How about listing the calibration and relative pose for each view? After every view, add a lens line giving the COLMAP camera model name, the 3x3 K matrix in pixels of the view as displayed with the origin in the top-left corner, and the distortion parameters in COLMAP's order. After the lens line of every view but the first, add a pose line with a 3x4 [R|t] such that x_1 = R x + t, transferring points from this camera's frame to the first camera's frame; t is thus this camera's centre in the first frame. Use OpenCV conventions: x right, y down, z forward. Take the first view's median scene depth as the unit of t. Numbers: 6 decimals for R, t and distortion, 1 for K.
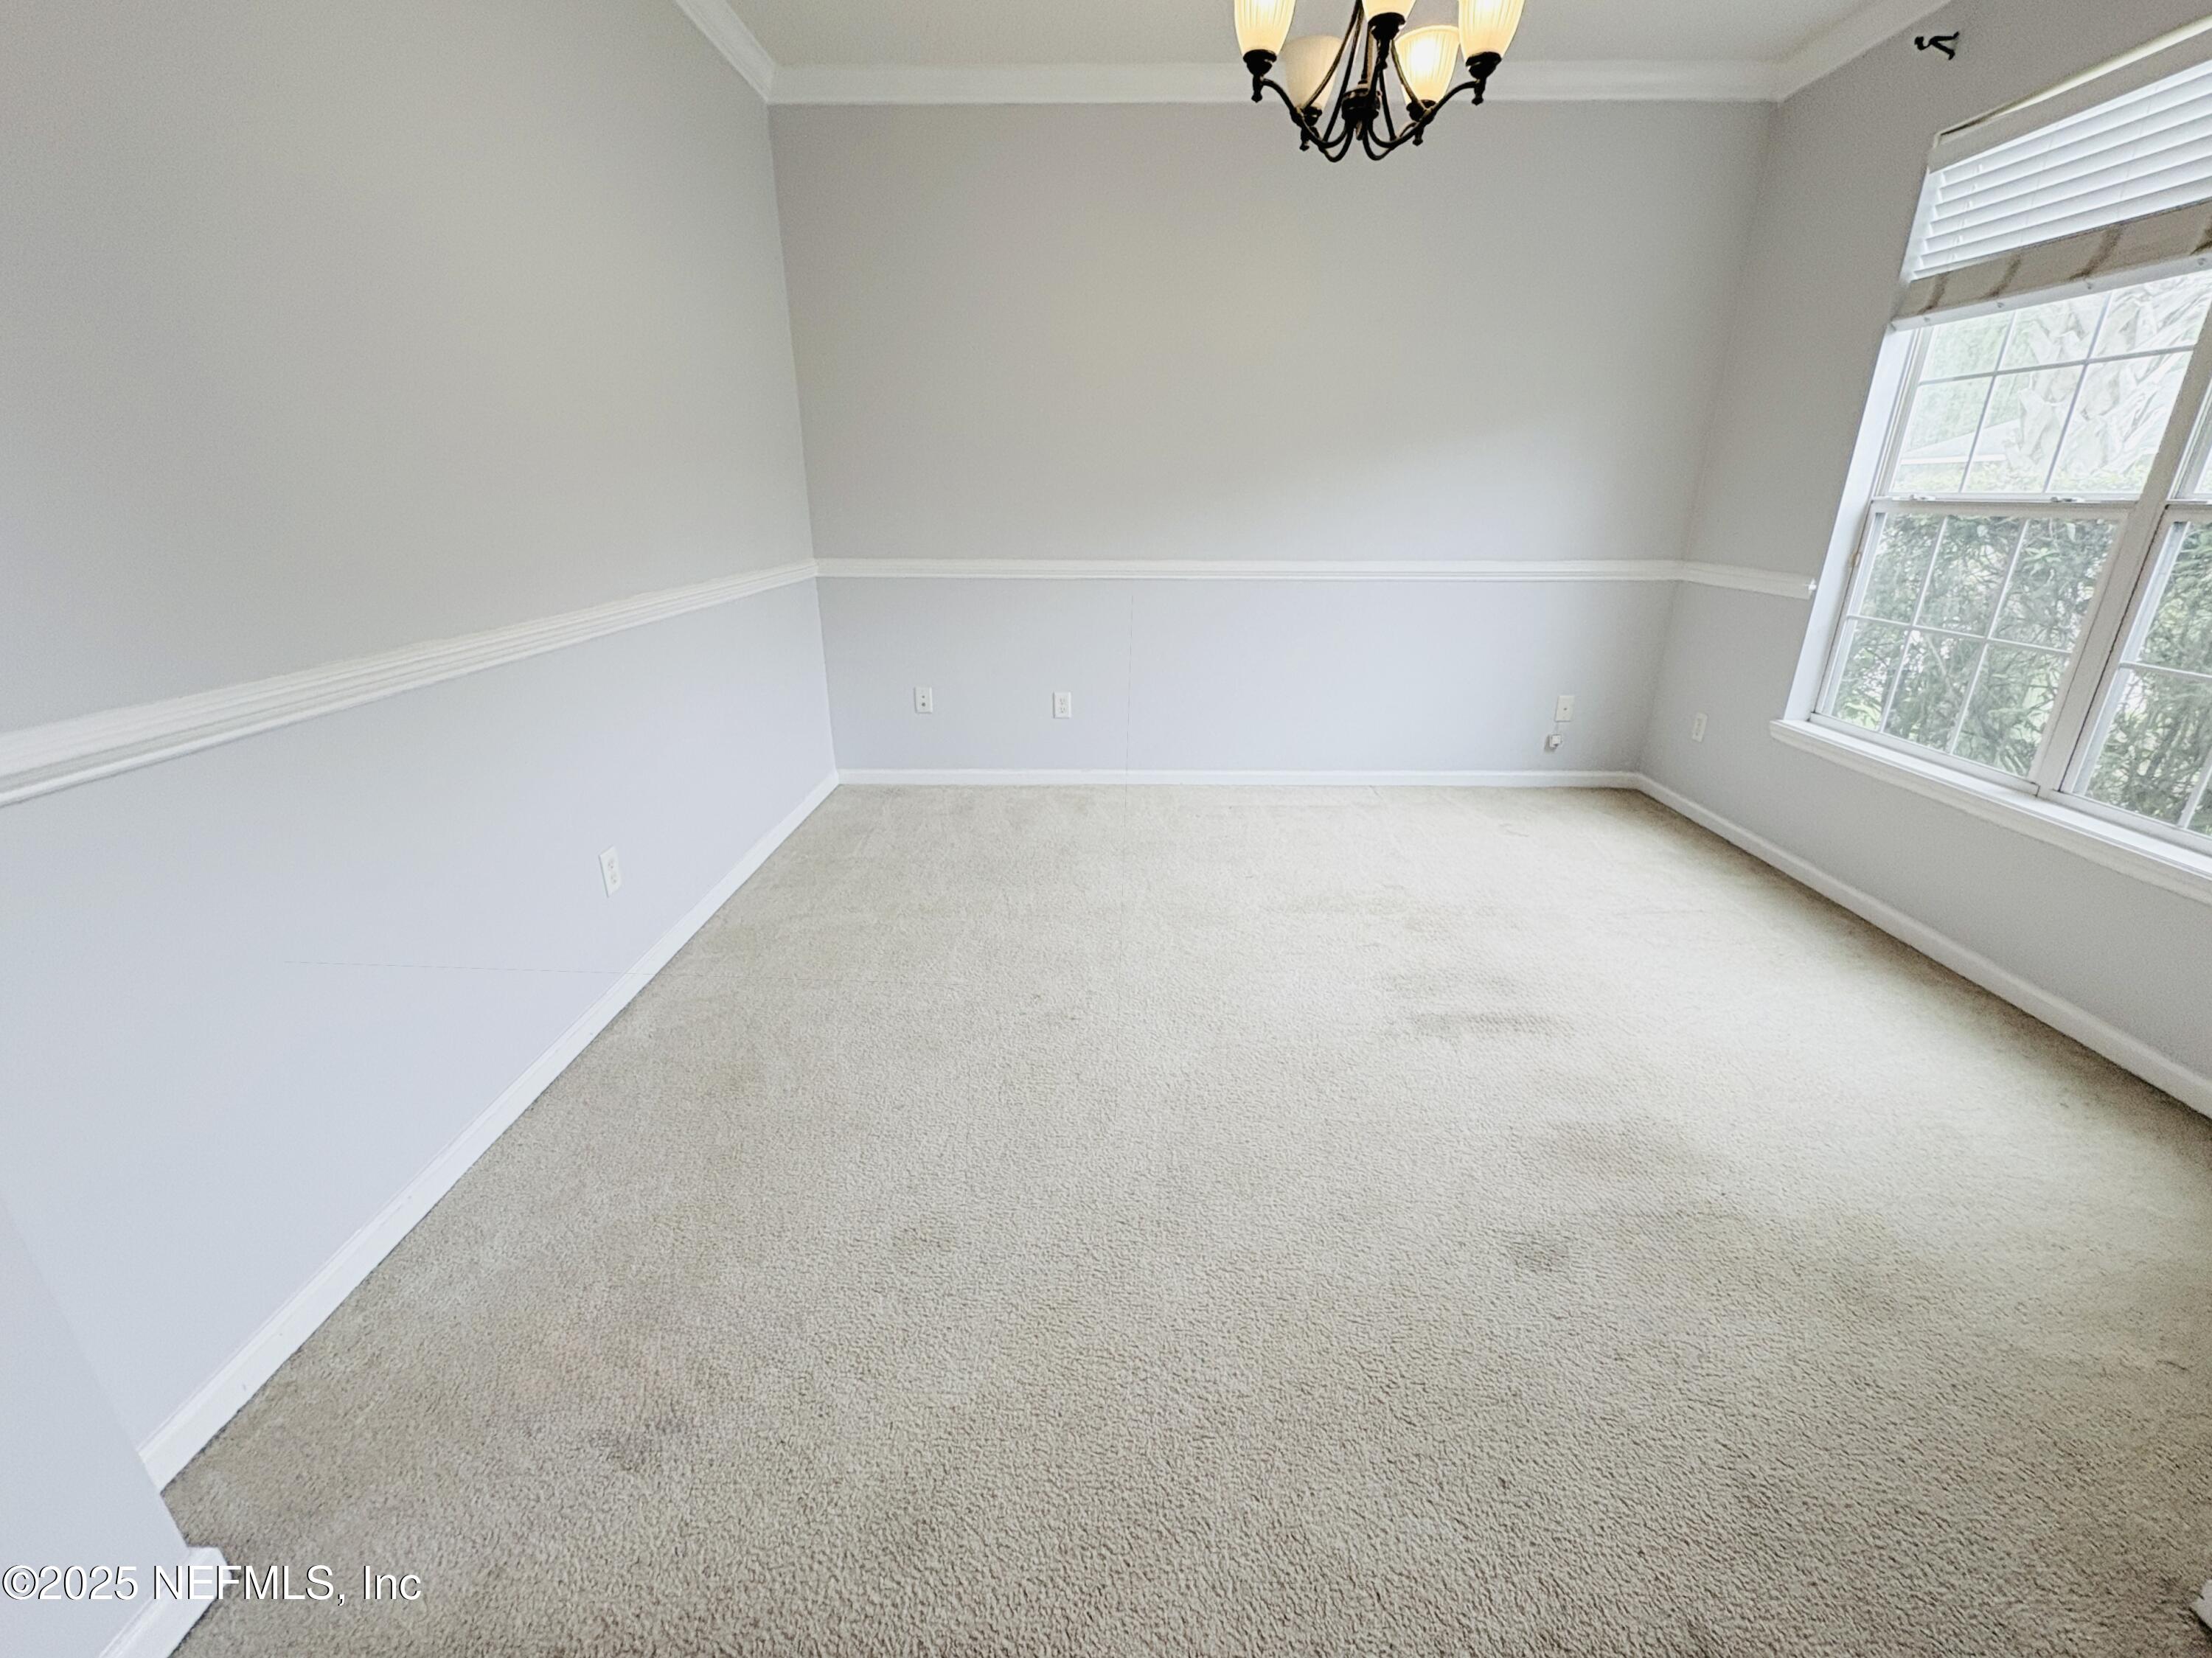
lens RADIAL K [[915.2, 0, 1105.0], [0, 915.2, 829.4], [0, 0, 1]] dist [0.000154, 0.000051]
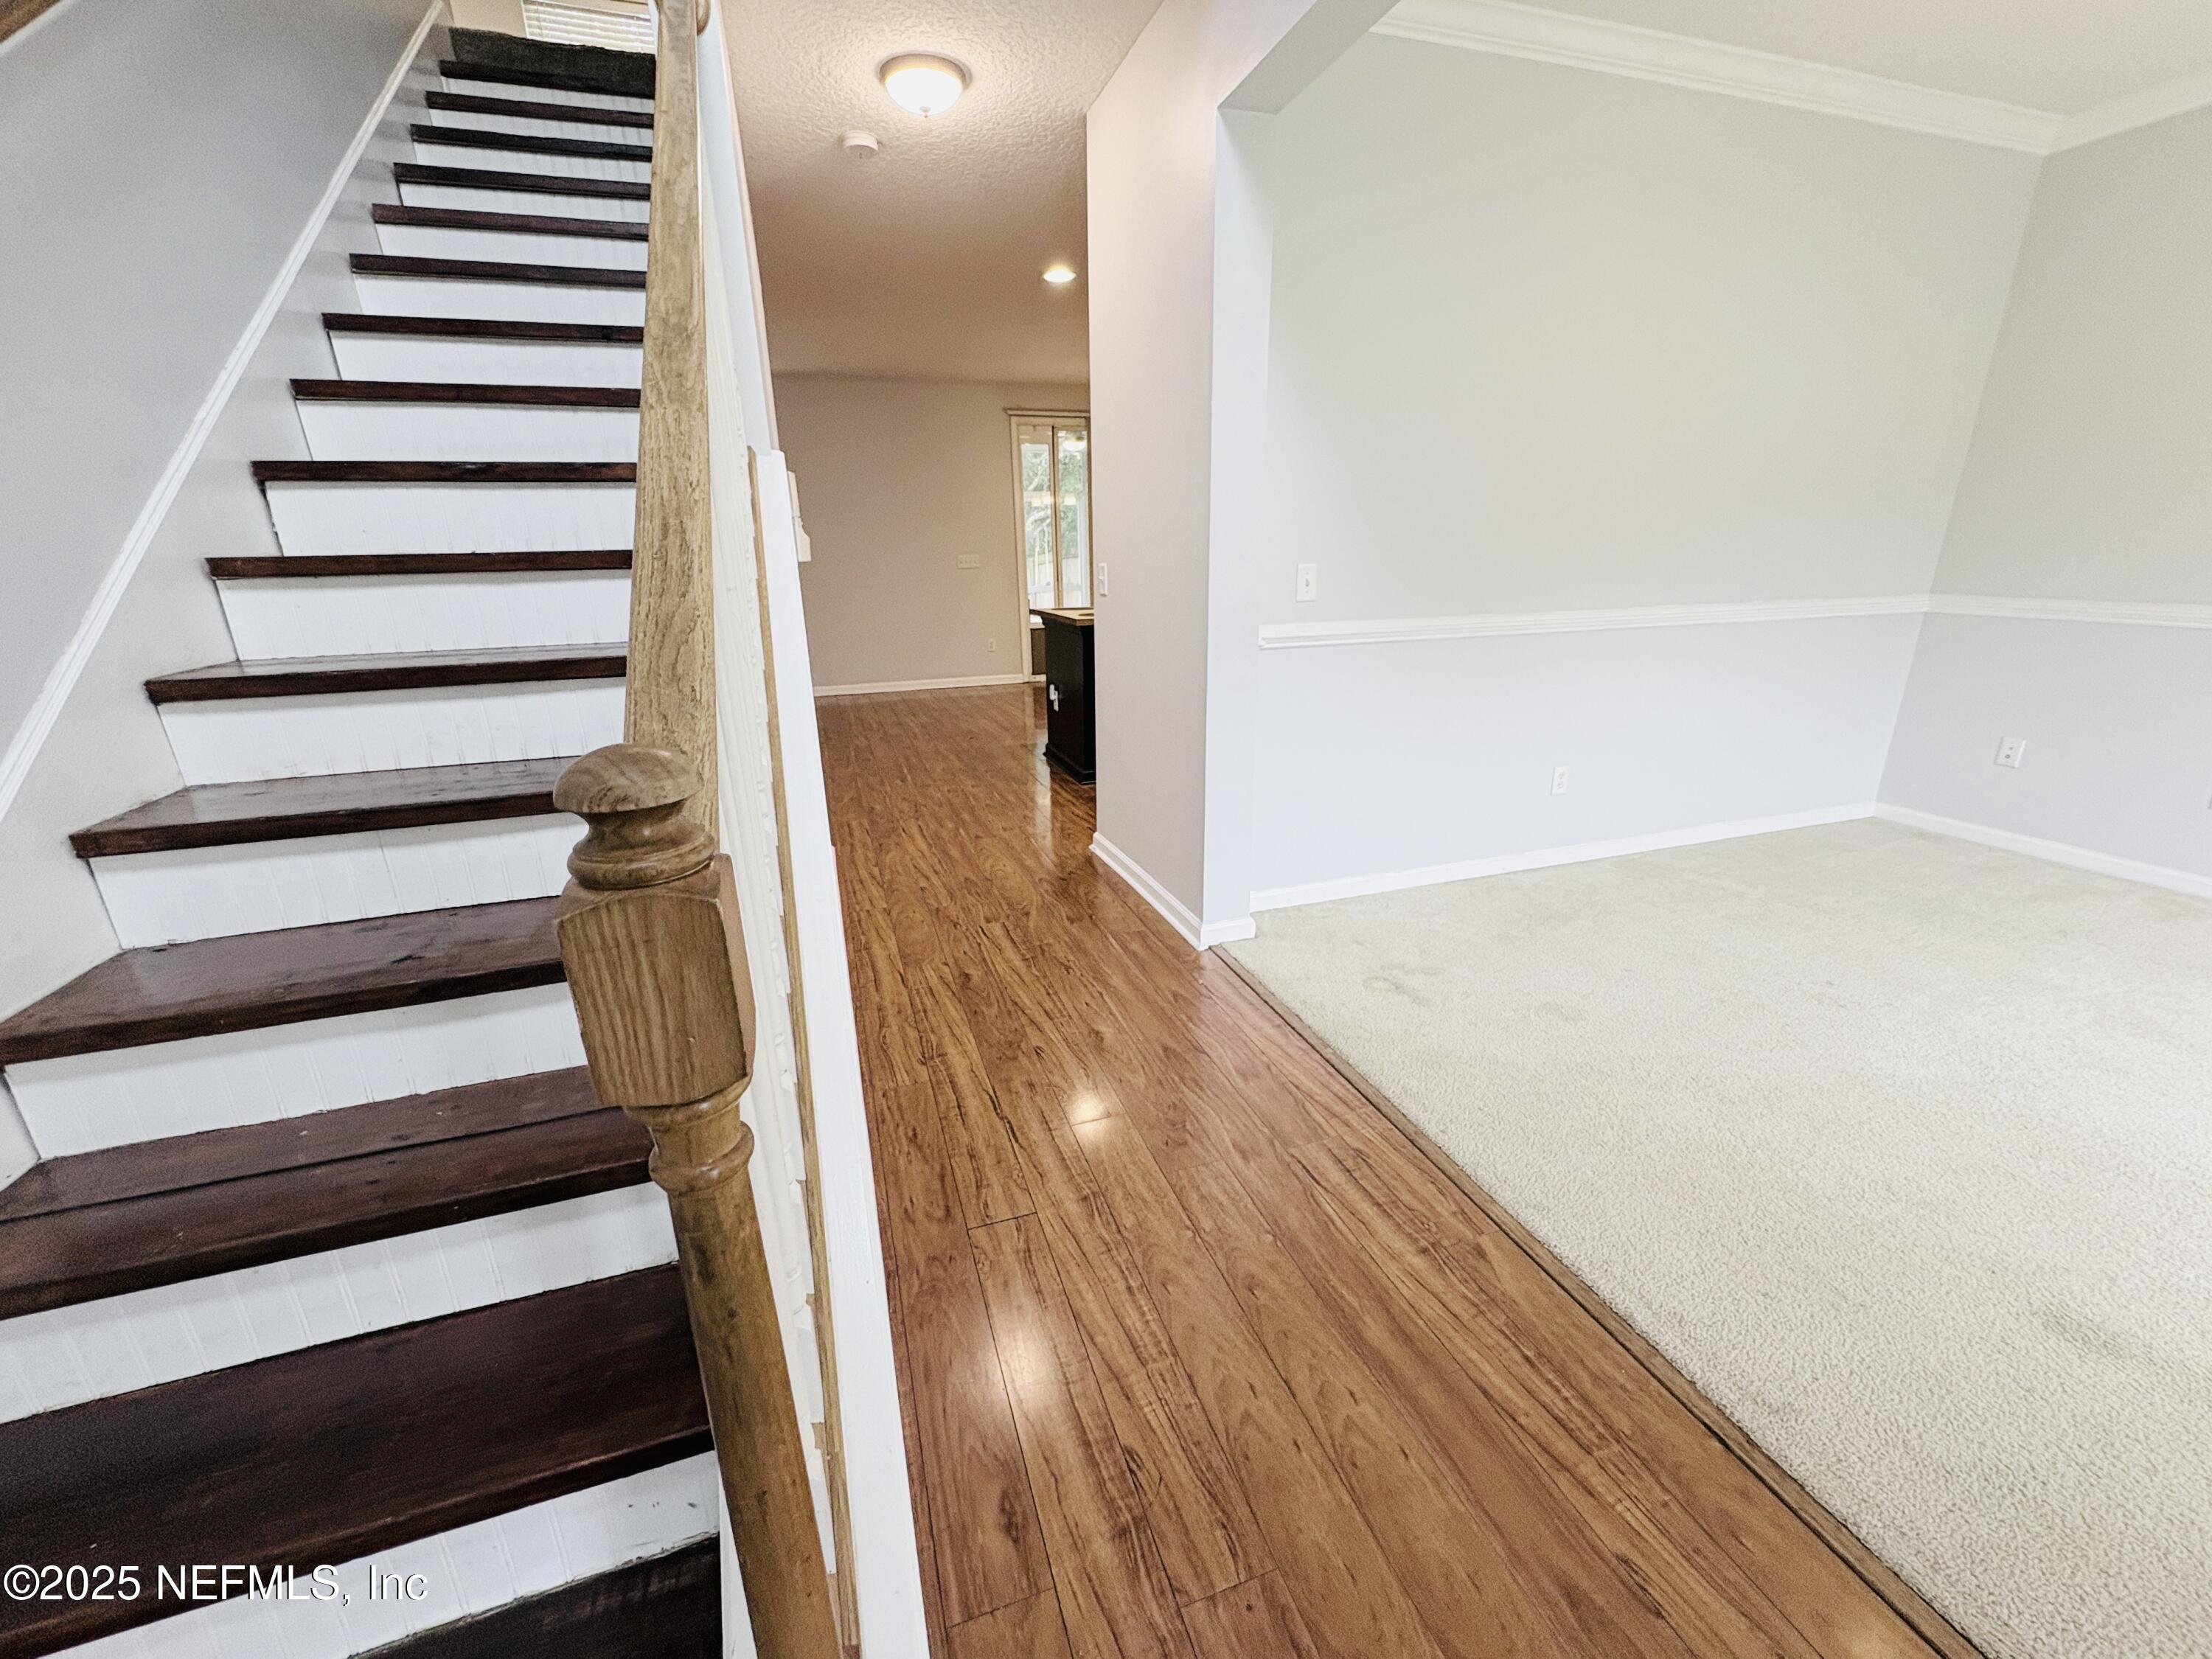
lens RADIAL K [[882.2, 0, 1103.1], [0, 882.2, 829.2], [0, 0, 1]] dist [0.001453, -0.000108]
pose [[0.323185, 0.281150, -0.903607, 0.407338], [-0.312575, 0.932973, 0.178491, 0.070221], [0.893223, 0.224759, 0.389403, -0.167727]]
